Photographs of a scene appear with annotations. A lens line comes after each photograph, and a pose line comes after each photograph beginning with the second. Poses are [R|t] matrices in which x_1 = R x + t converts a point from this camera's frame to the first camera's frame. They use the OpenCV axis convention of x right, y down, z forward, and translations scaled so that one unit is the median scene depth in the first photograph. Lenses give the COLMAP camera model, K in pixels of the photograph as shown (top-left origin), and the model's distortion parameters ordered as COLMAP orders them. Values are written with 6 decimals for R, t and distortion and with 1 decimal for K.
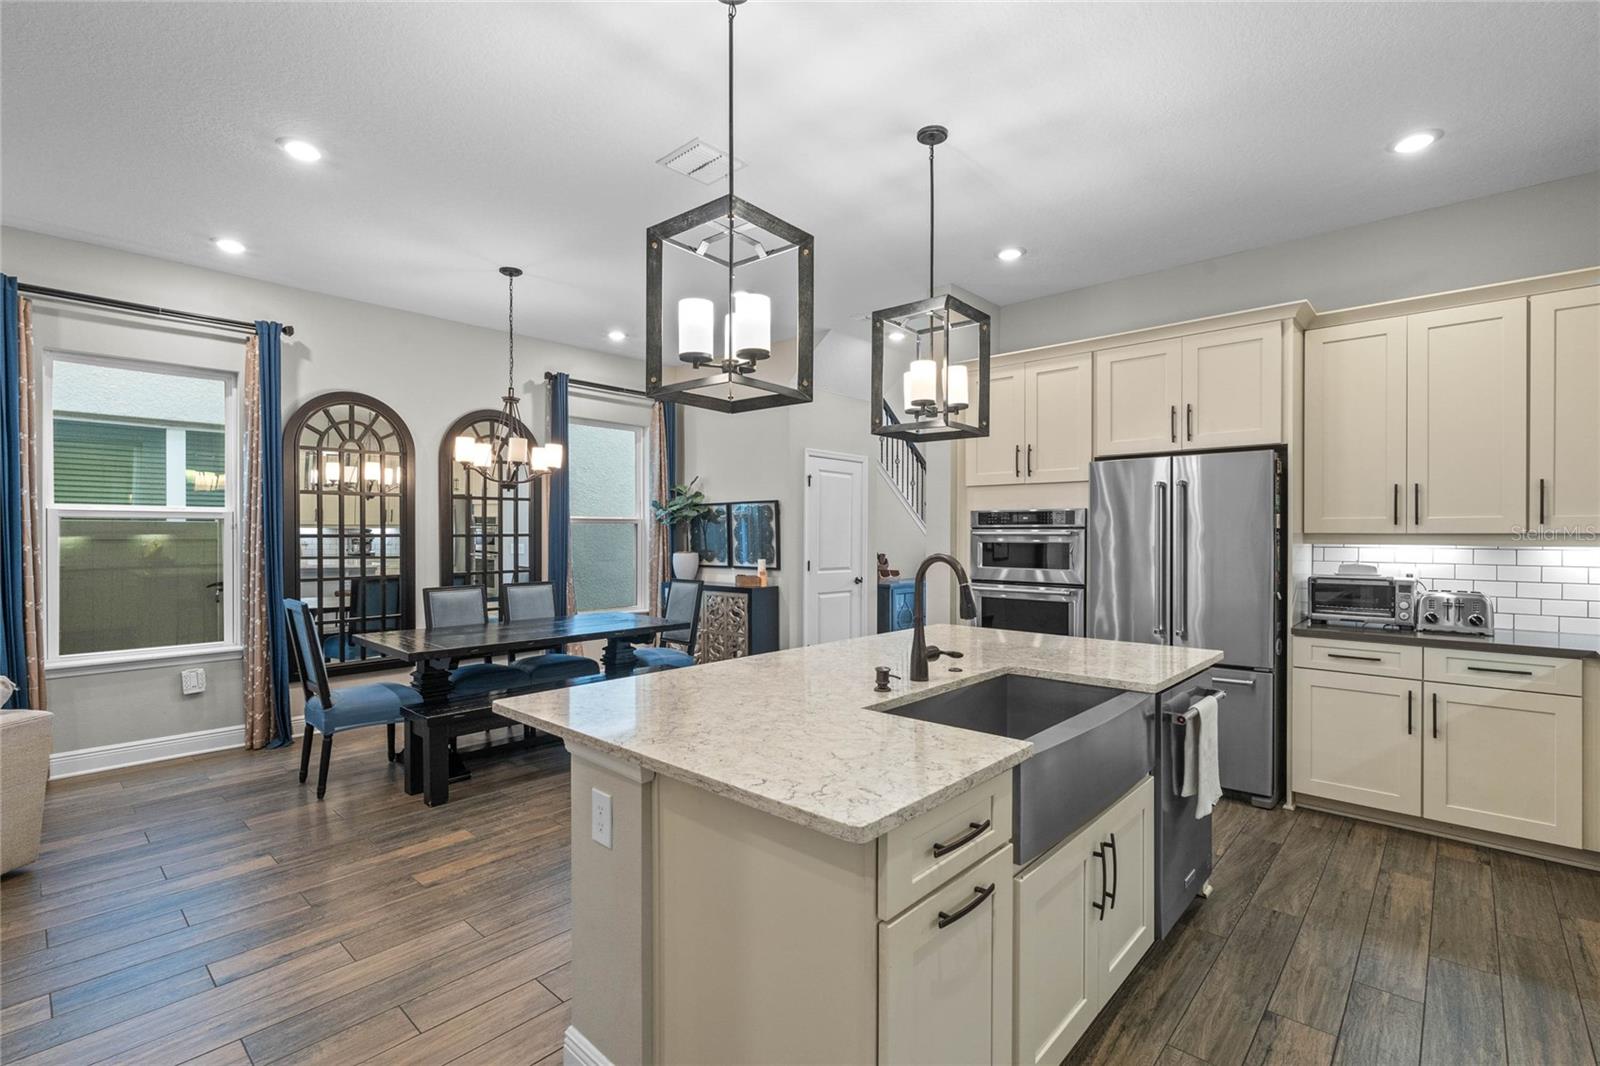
lens RADIAL K [[726.1, 0, 796.9], [0, 726.1, 534.6], [0, 0, 1]] dist [0.001621, -0.000067]
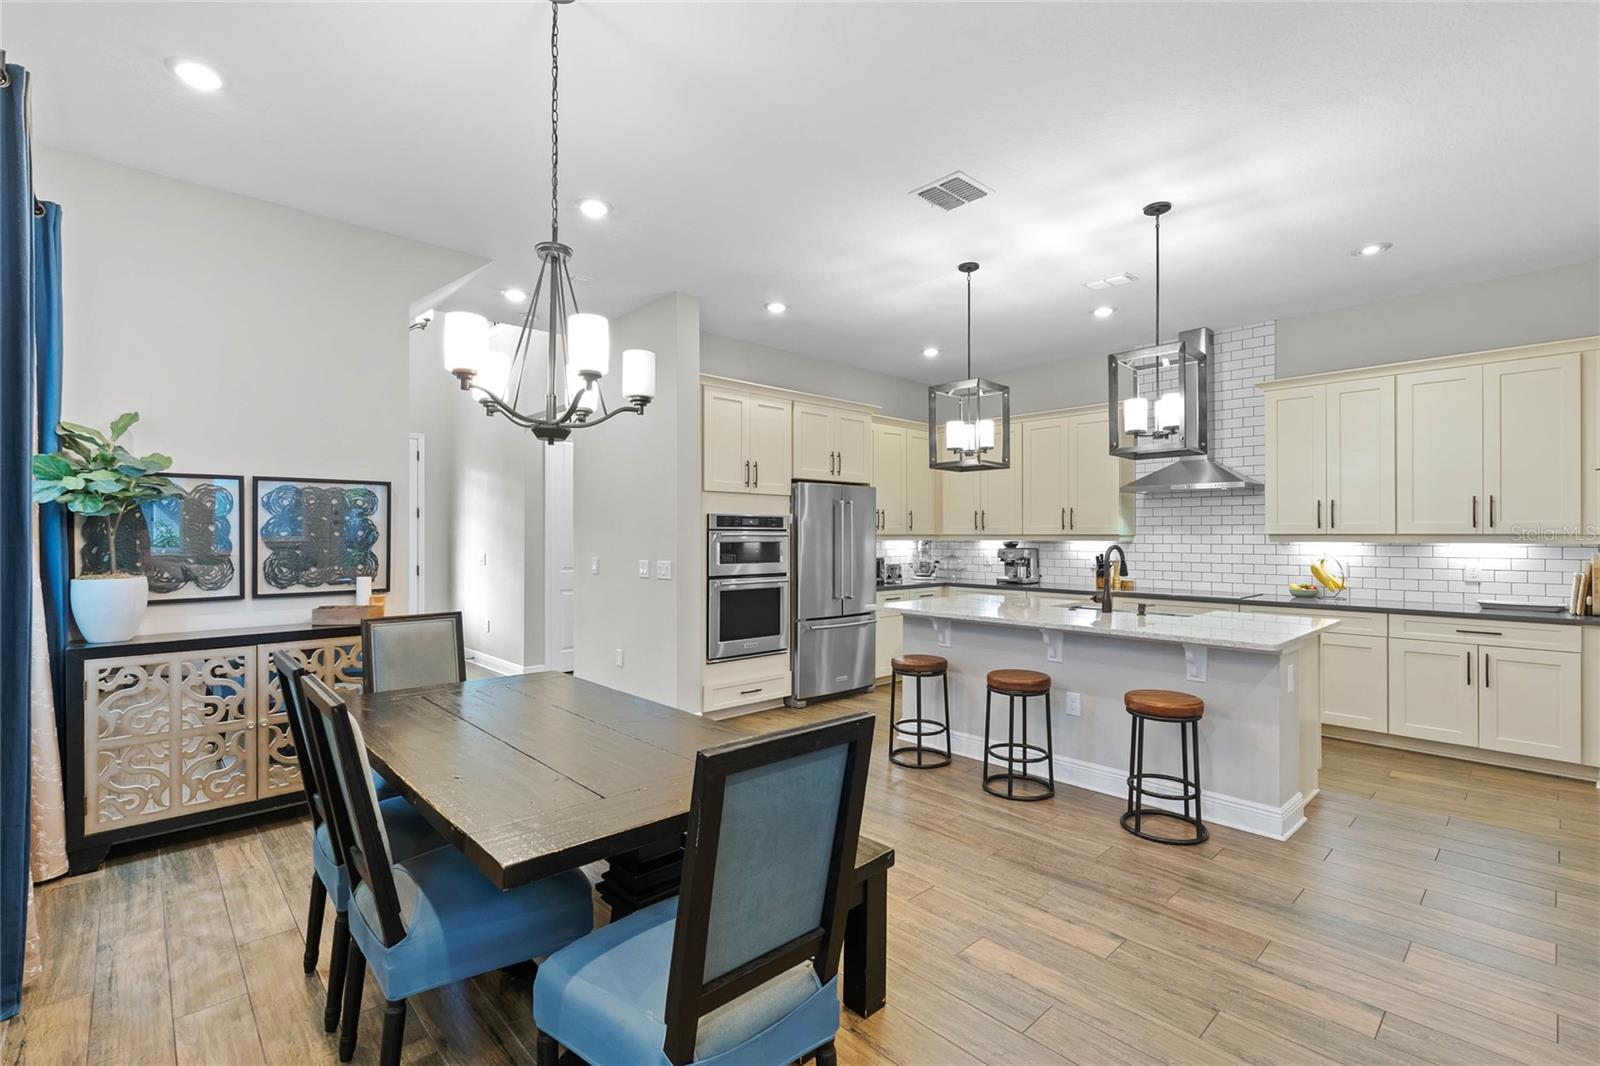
lens RADIAL K [[726.1, 0, 796.9], [0, 726.1, 534.6], [0, 0, 1]] dist [0.001621, -0.000067]
pose [[0.083154, 0.001019, 0.996536, -0.835984], [0.002823, 0.999995, -0.001258, 0.000209], [-0.996533, 0.002918, 0.083150, 0.780725]]
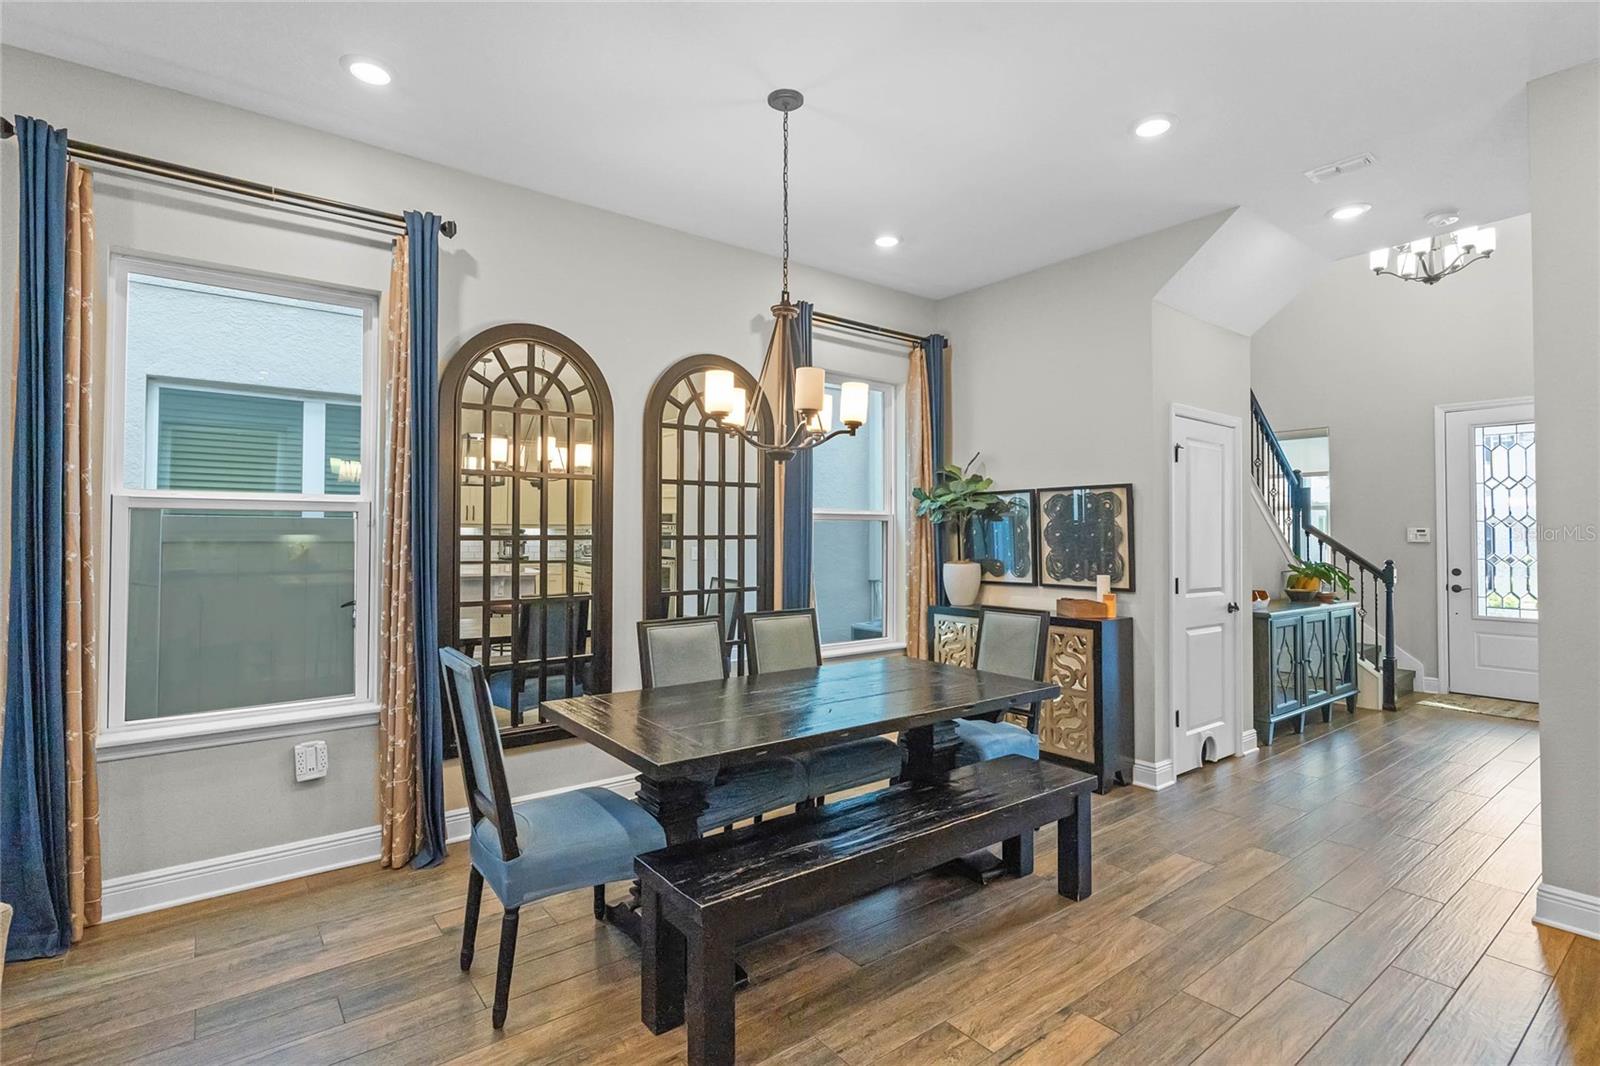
lens RADIAL K [[770.8, 0, 797.8], [0, 770.8, 517.7], [0, 0, 1]] dist [0.001278, 0.000496]
pose [[0.985392, -0.002086, -0.170291, -0.265919], [-0.002060, 0.999706, -0.024165, -0.000102], [0.170292, 0.024162, 0.985097, 0.365952]]
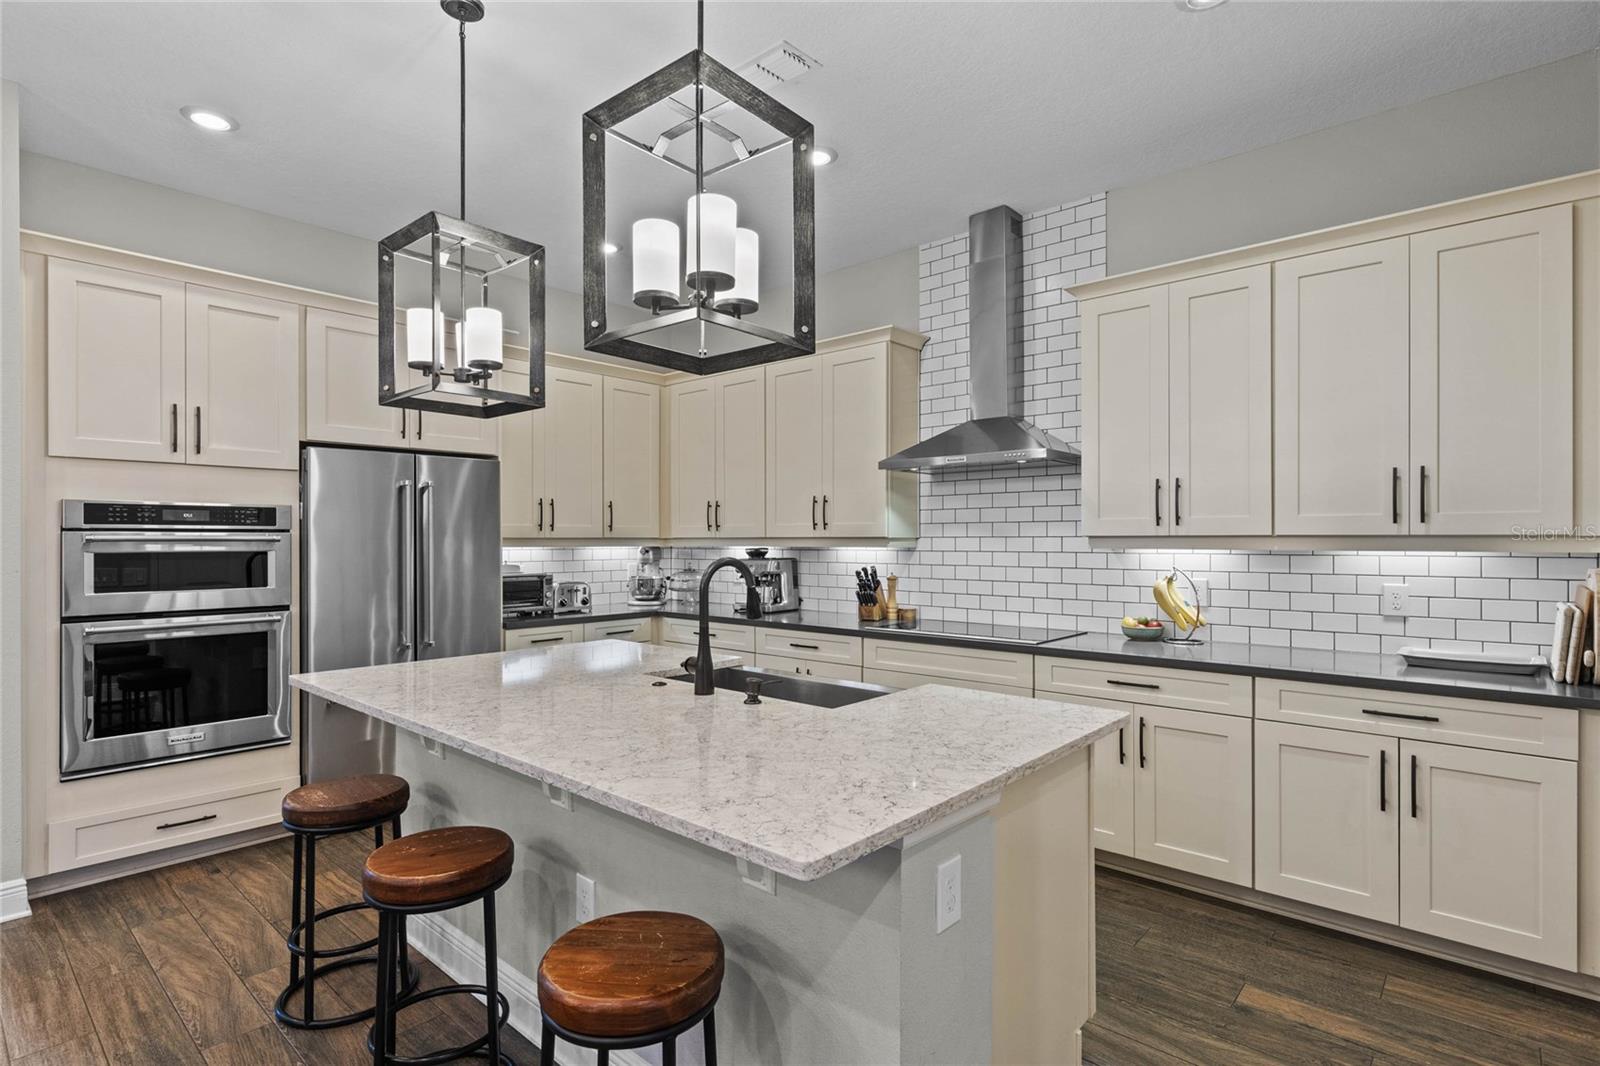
lens RADIAL K [[796.7, 0, 798.8], [0, 796.7, 541.9], [0, 0, 1]] dist [-0.000925, 0.000391]
pose [[-0.003917, -0.003952, 0.999985, -0.399658], [0.004808, 0.999981, 0.003971, 0.001295], [-0.999981, 0.004823, -0.003898, 0.418377]]
